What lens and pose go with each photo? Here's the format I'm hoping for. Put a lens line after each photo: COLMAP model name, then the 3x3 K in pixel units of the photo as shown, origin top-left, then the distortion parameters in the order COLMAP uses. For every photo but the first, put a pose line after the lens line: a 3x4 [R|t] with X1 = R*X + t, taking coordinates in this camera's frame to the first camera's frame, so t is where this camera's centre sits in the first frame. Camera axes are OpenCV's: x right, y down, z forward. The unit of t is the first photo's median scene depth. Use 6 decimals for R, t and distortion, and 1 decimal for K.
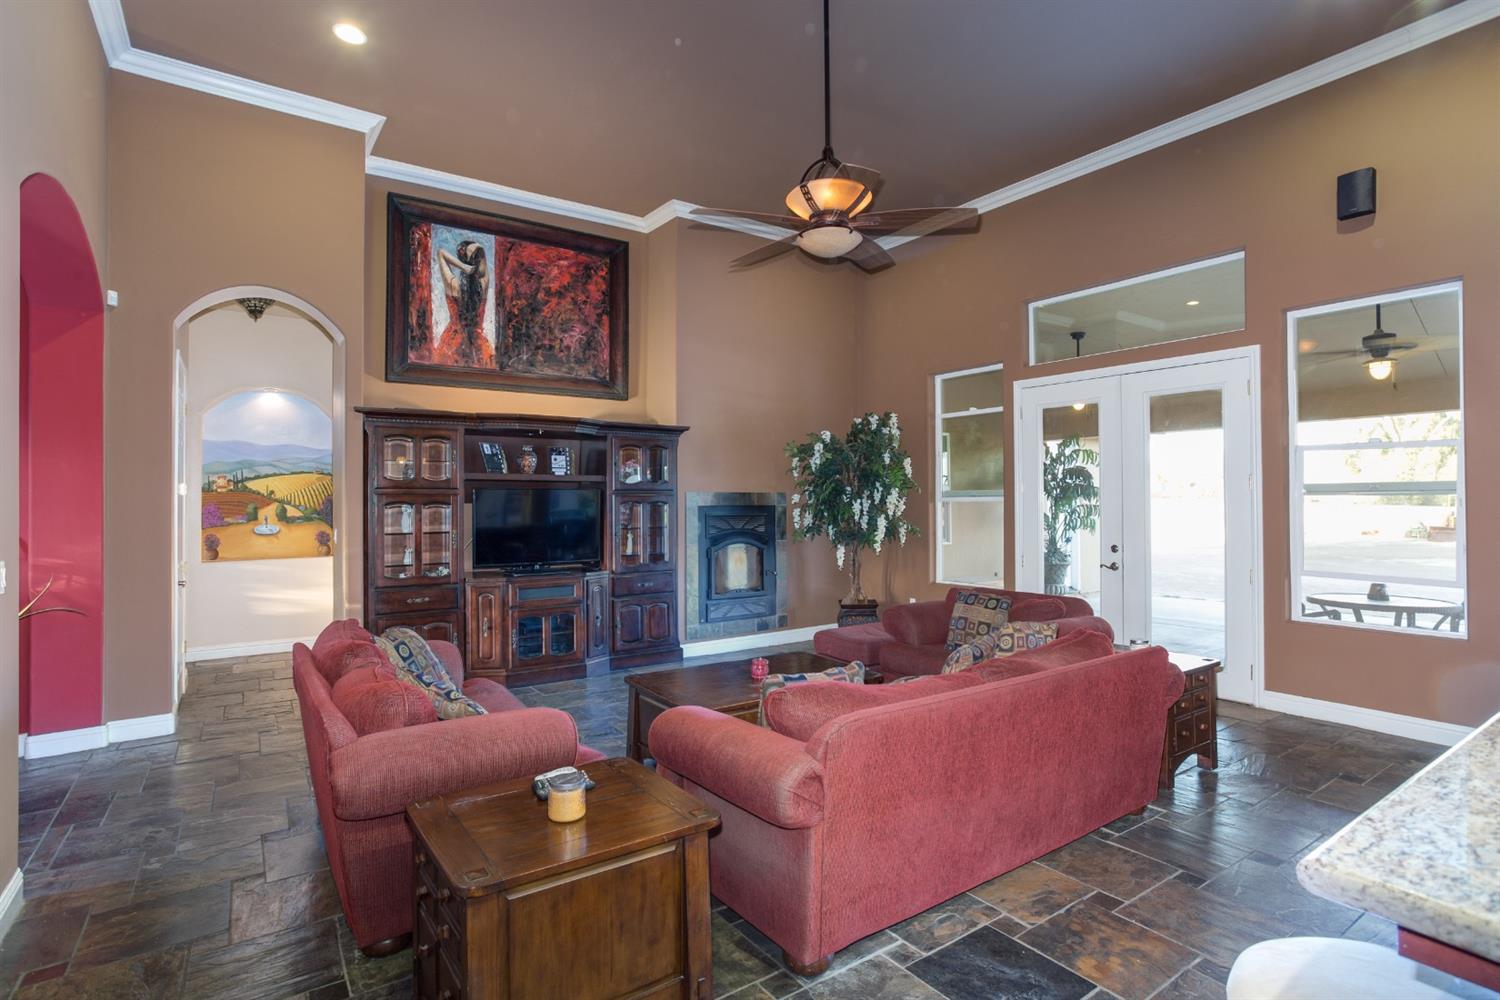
lens RADIAL K [[741.1, 0, 733.4], [0, 741.1, 495.9], [0, 0, 1]] dist [-0.060125, 0.028779]
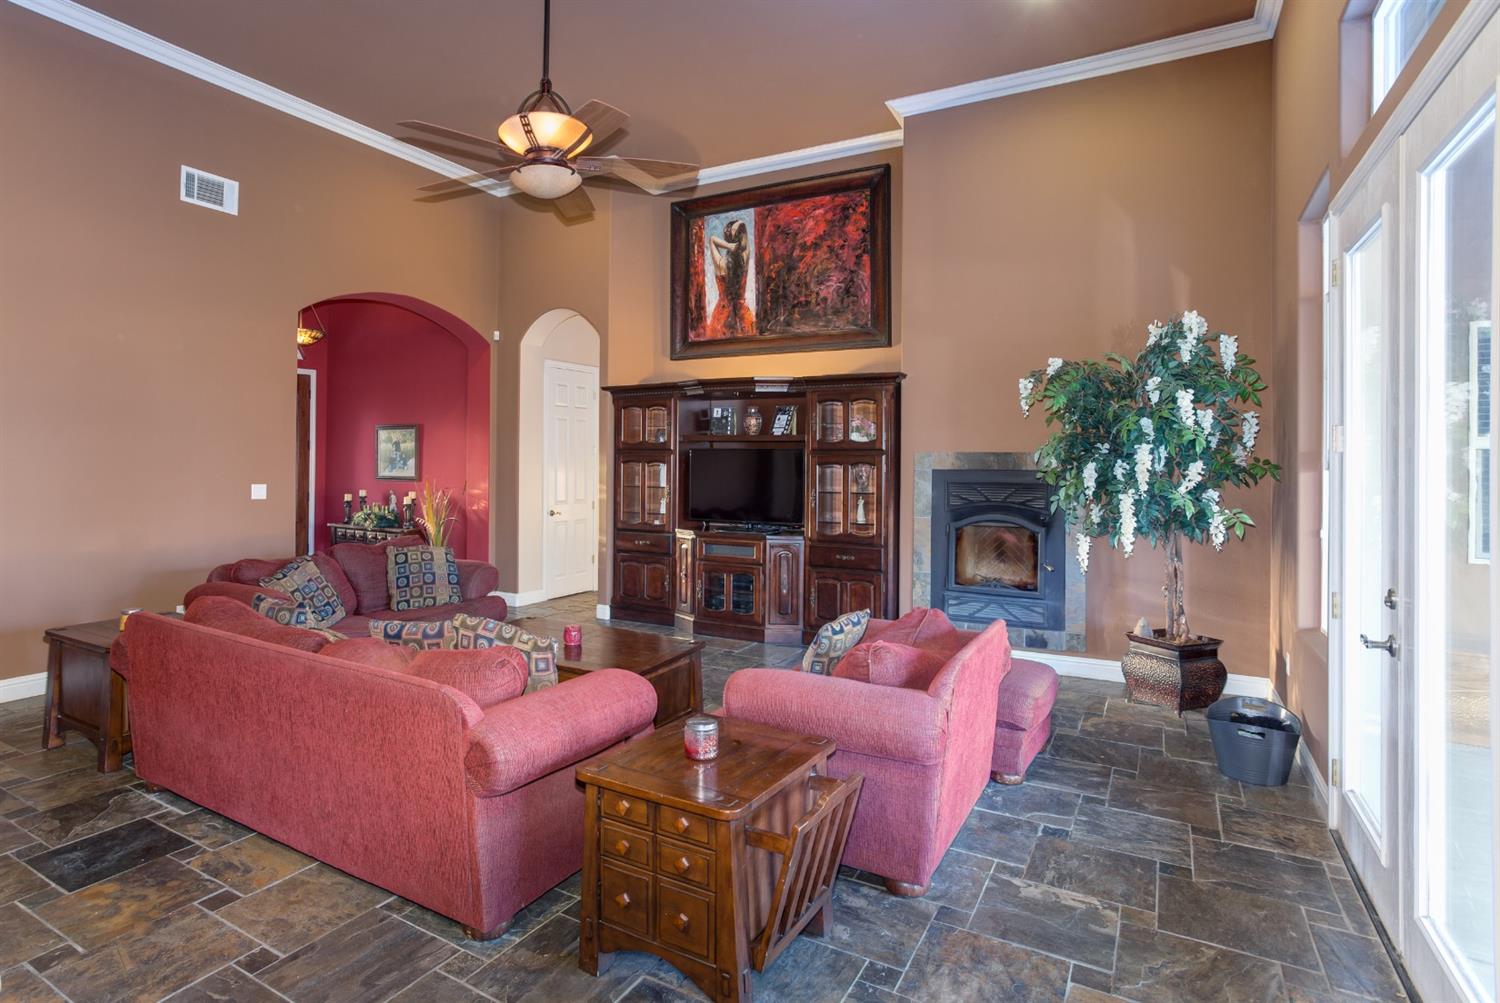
lens RADIAL K [[788.9, 0, 702.0], [0, 788.9, 453.3], [0, 0, 1]] dist [-0.056463, 0.026761]
pose [[0.427415, -0.000237, -0.904055, 0.662404], [-0.002223, 0.999997, -0.001313, -0.002011], [0.904053, 0.002571, 0.427413, 0.454592]]
